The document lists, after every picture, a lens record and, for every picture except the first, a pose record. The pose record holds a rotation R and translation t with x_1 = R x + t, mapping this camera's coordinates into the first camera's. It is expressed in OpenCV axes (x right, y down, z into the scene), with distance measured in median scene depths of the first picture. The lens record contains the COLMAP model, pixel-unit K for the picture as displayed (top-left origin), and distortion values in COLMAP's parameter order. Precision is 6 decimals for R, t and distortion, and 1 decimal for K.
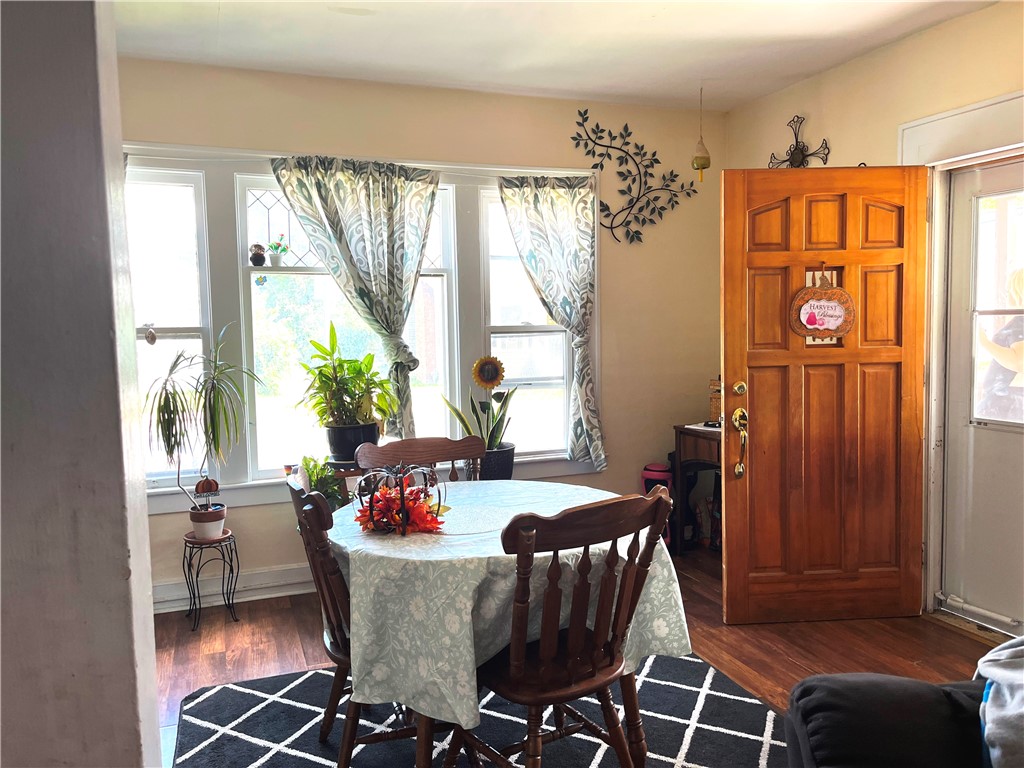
lens RADIAL K [[767.5, 0, 514.7], [0, 767.5, 379.1], [0, 0, 1]] dist [0.032822, -0.000008]
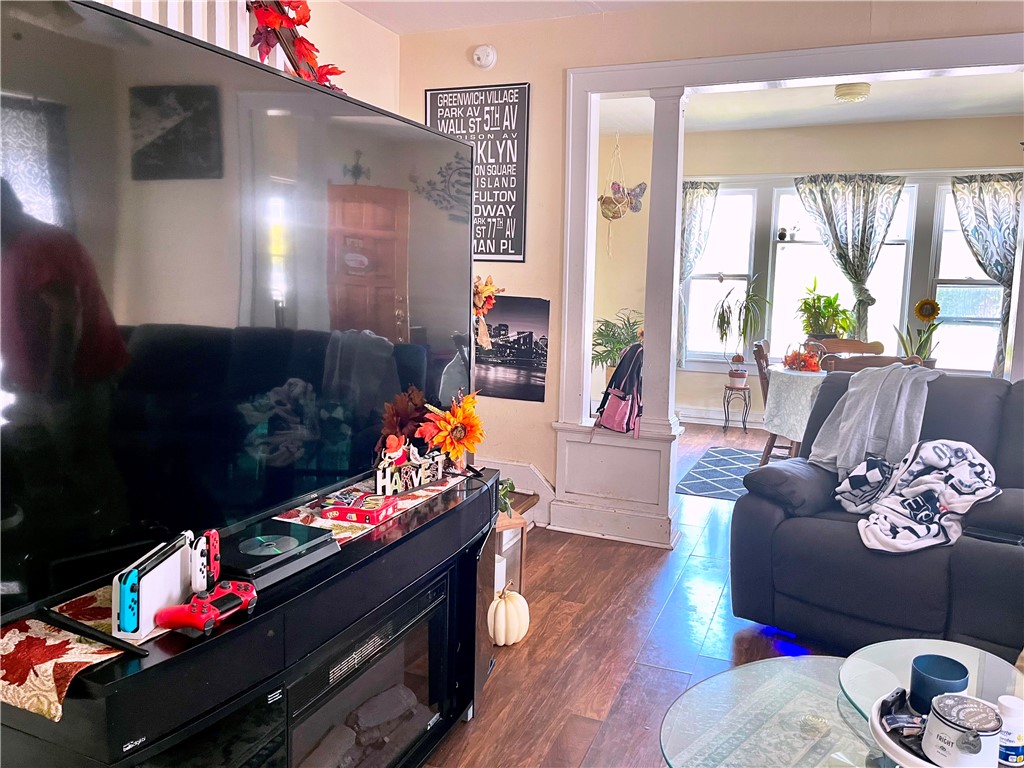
lens RADIAL K [[767.5, 0, 514.5], [0, 767.5, 381.0], [0, 0, 1]] dist [0.032822, -0.000008]
pose [[0.727652, 0.125492, -0.674370, 0.438054], [-0.078326, 0.991893, 0.100064, 0.042162], [0.681460, -0.019991, 0.731582, -0.687430]]
